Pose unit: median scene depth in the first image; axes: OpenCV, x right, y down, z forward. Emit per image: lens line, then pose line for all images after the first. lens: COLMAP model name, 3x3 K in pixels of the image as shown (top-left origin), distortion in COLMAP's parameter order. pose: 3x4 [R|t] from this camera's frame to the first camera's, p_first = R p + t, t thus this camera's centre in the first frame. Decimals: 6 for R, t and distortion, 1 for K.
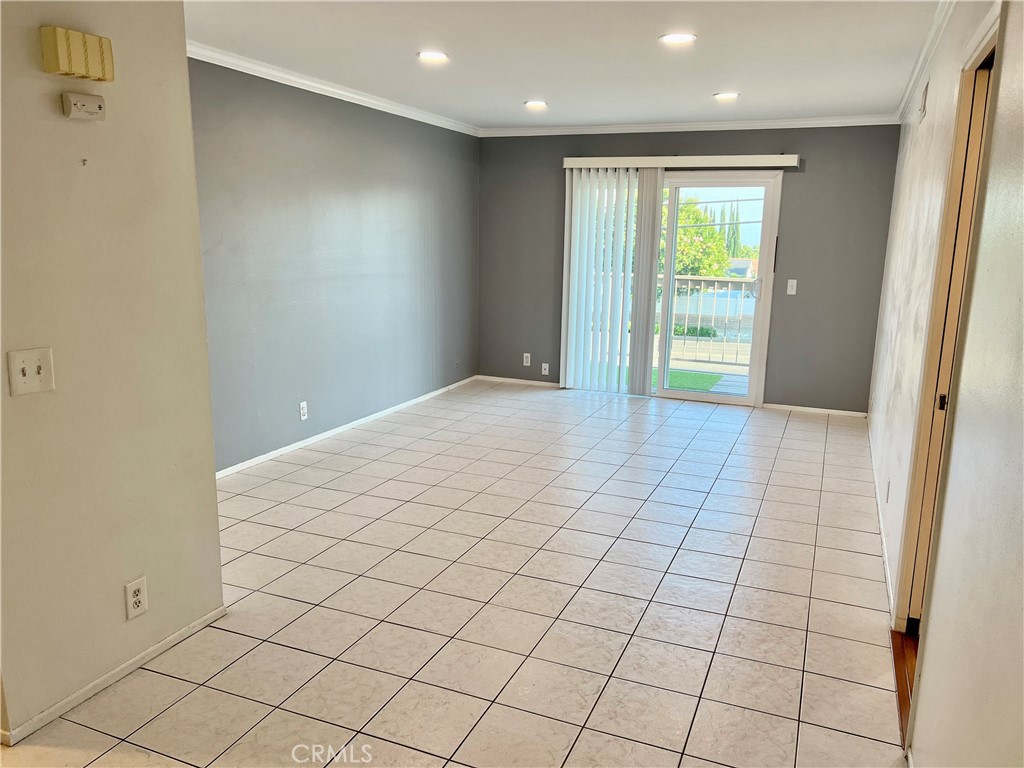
lens RADIAL K [[778.9, 0, 512.0], [0, 778.9, 384.0], [0, 0, 1]] dist [-0.002962, -0.007146]
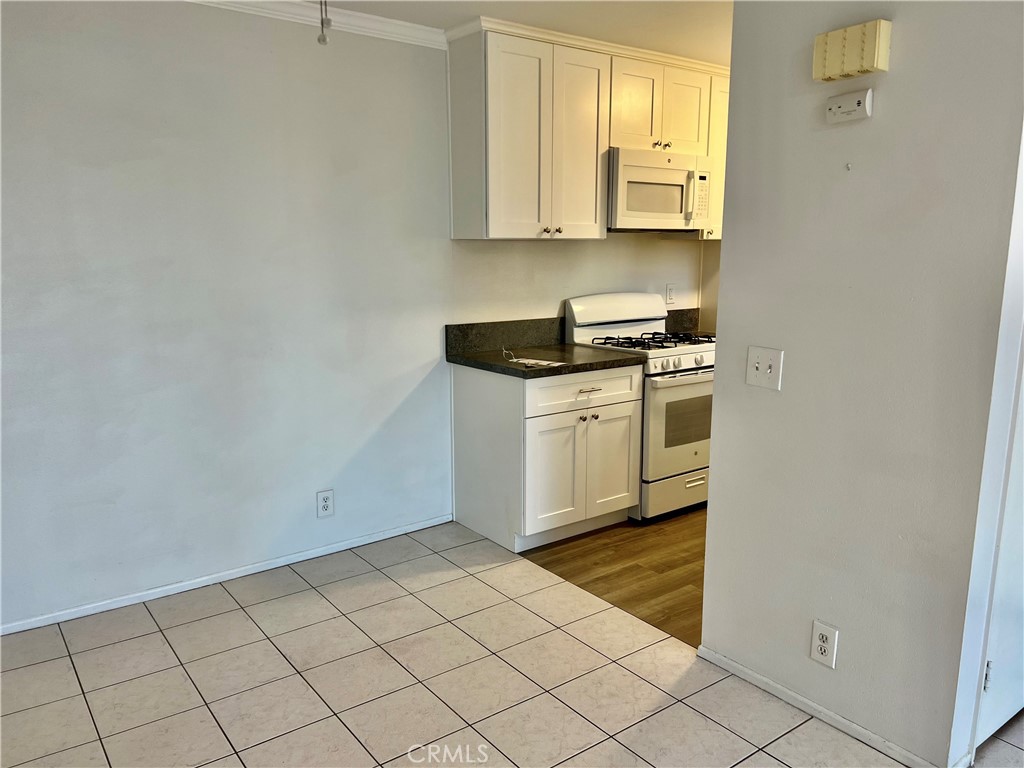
lens RADIAL K [[778.4, 0, 512.0], [0, 778.4, 384.0], [0, 0, 1]] dist [0.028253, -0.002554]
pose [[-0.501297, 0.143335, -0.853321, 0.436085], [-0.173075, 0.949644, 0.261191, -0.188964], [0.847789, 0.278623, -0.451246, 1.020508]]
